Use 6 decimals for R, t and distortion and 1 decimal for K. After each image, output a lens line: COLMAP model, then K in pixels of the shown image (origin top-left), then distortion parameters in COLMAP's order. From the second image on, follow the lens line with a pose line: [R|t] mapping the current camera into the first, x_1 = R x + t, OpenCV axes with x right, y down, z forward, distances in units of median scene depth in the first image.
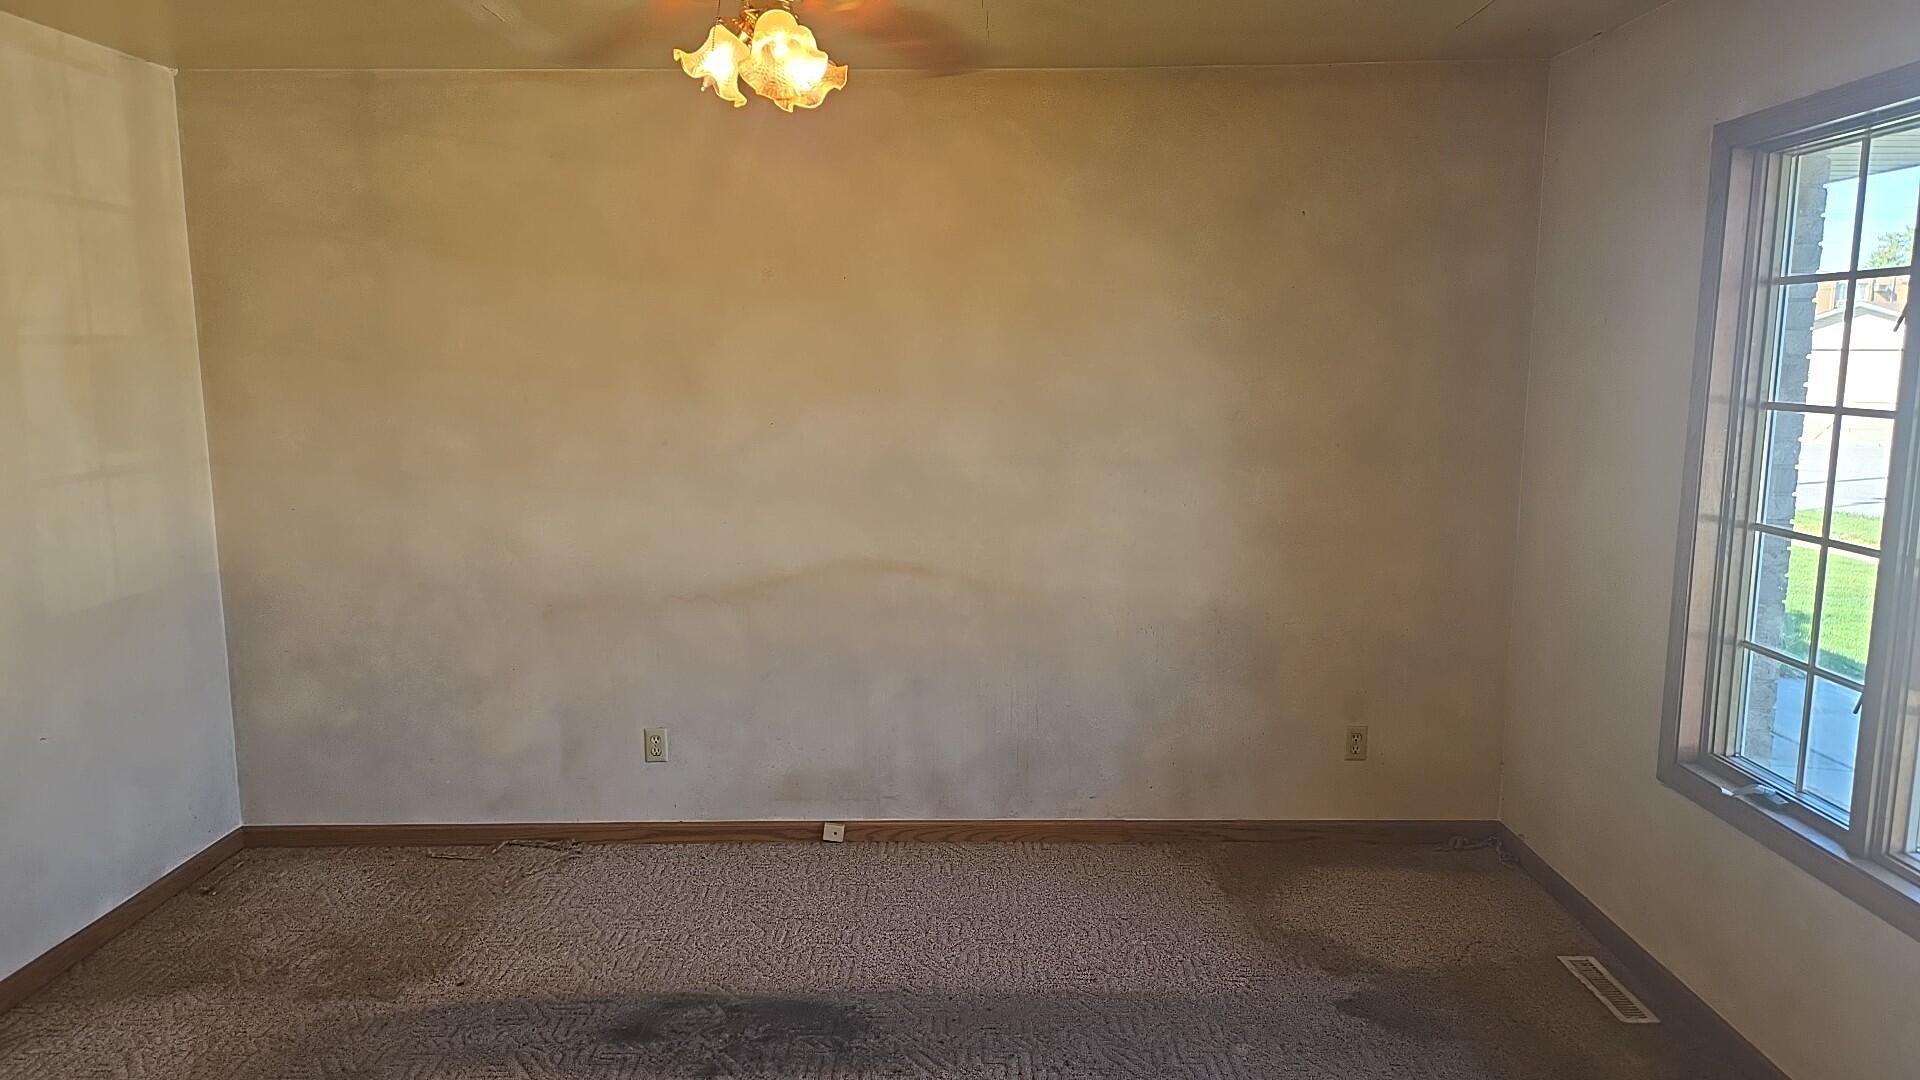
lens RADIAL K [[1262.3, 0, 959.8], [0, 1262.3, 541.4], [0, 0, 1]] dist [0.002960, -0.000018]
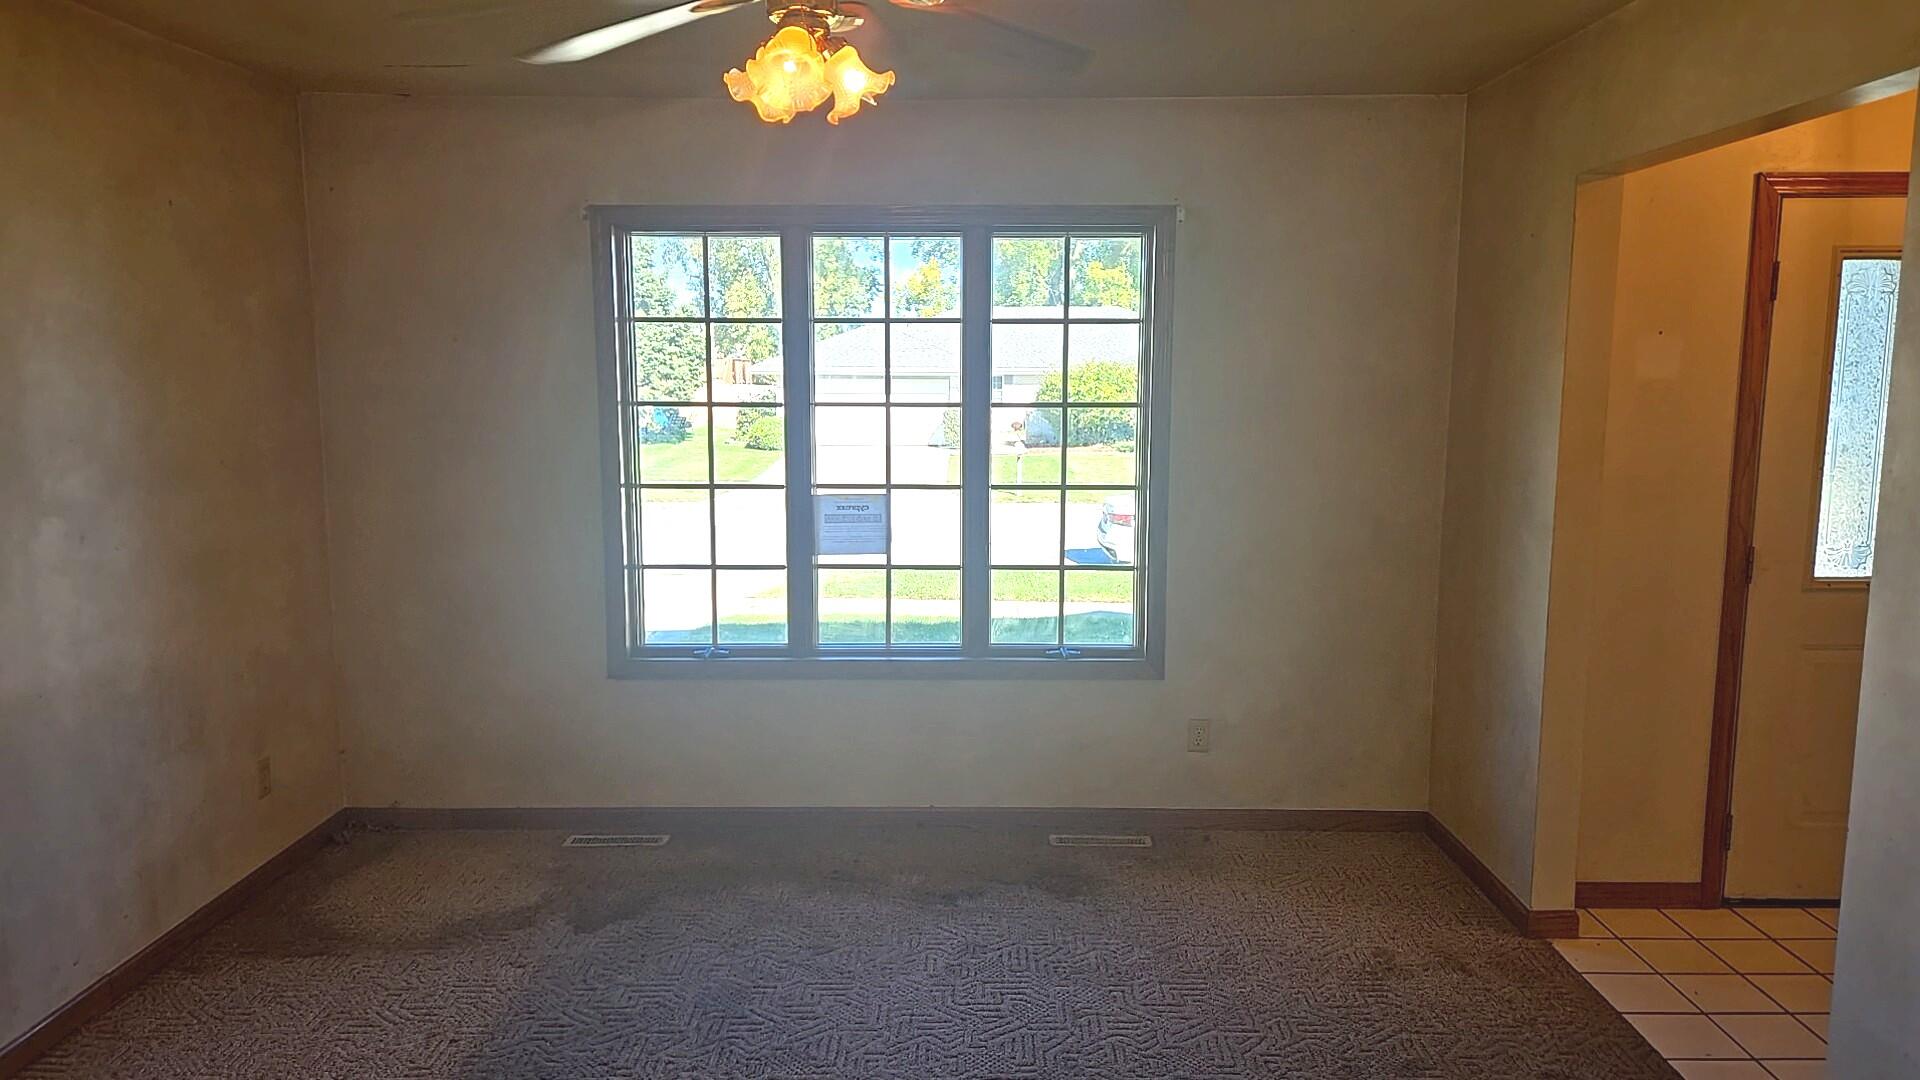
lens RADIAL K [[1263.1, 0, 962.4], [0, 1263.1, 538.8], [0, 0, 1]] dist [0.008606, 0.001471]
pose [[-0.012312, -0.122637, 0.992375, -0.625624], [0.141256, 0.982284, 0.123142, -0.059579], [-0.989897, 0.141695, 0.005230, 0.467547]]
